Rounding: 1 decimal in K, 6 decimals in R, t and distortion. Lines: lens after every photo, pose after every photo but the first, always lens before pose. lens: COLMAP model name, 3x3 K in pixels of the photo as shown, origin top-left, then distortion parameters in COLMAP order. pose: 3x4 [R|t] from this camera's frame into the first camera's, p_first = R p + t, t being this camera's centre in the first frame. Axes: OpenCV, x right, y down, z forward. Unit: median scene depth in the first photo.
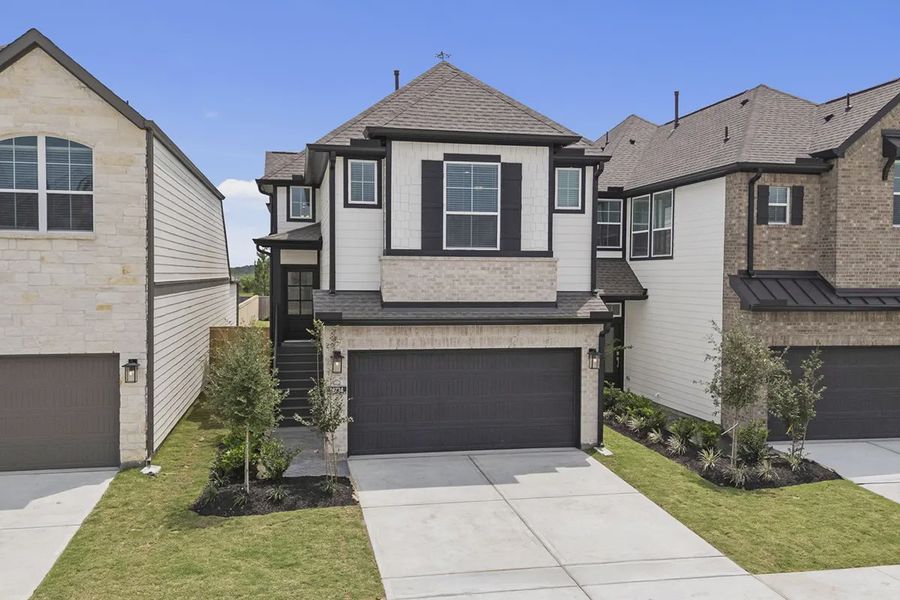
lens RADIAL K [[787.3, 0, 453.8], [0, 787.3, 299.4], [0, 0, 1]] dist [0.043236, -0.010867]
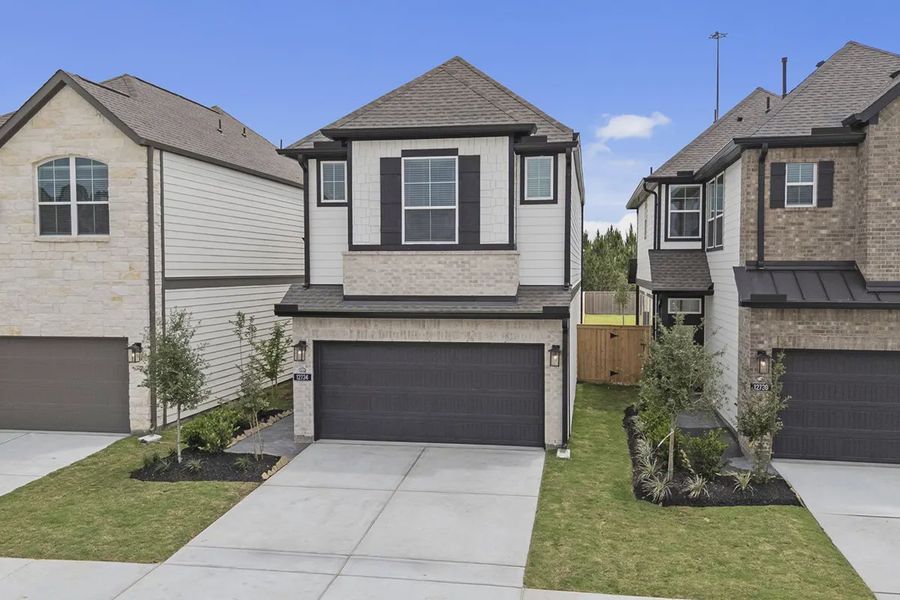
lens RADIAL K [[787.3, 0, 454.2], [0, 787.3, 300.1], [0, 0, 1]] dist [0.043236, -0.010867]
pose [[0.931964, 0.006335, -0.362496, 0.428285], [-0.004095, 0.999967, 0.006948, 0.001876], [0.362528, -0.004991, 0.931959, 0.072775]]
